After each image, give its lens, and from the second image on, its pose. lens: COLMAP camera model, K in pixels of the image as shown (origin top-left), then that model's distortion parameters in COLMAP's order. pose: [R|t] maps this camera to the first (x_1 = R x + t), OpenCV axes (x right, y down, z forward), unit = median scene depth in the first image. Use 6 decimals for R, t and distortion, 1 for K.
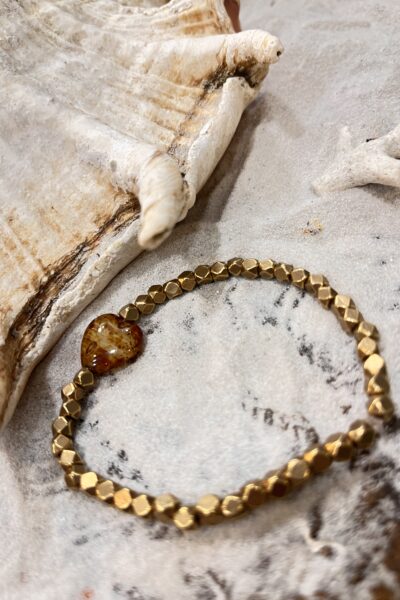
lens RADIAL K [[484.3, 0, 195.5], [0, 484.3, 295.1], [0, 0, 1]] dist [0.015828, -0.077455]
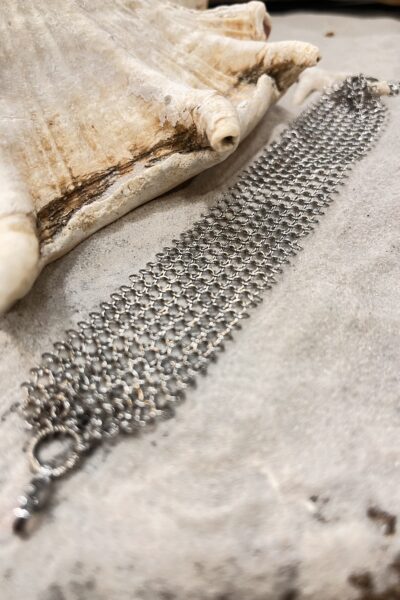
lens RADIAL K [[484.3, 0, 198.4], [0, 484.3, 295.1], [0, 0, 1]] dist [0.015828, -0.077455]
pose [[0.956380, 0.214300, 0.198528, -0.208557], [-0.178950, 0.966936, -0.181693, 0.308408], [-0.230900, 0.138241, 0.963107, 0.014927]]
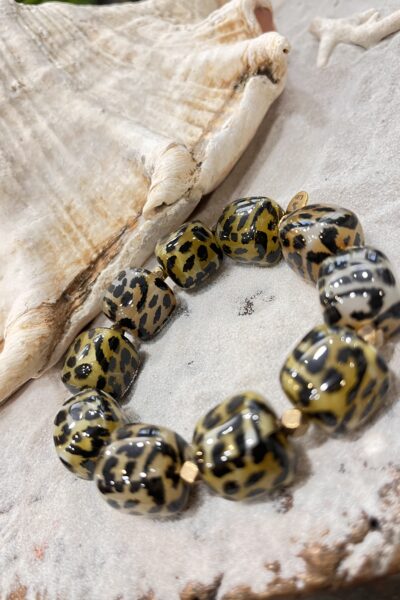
lens RADIAL K [[484.3, 0, 206.4], [0, 484.3, 299.4], [0, 0, 1]] dist [0.015828, -0.077455]
pose [[0.974112, -0.002536, -0.226053, 0.239355], [0.000056, 0.999940, -0.010977, 0.089592], [0.226067, 0.010680, 0.974053, -0.130048]]
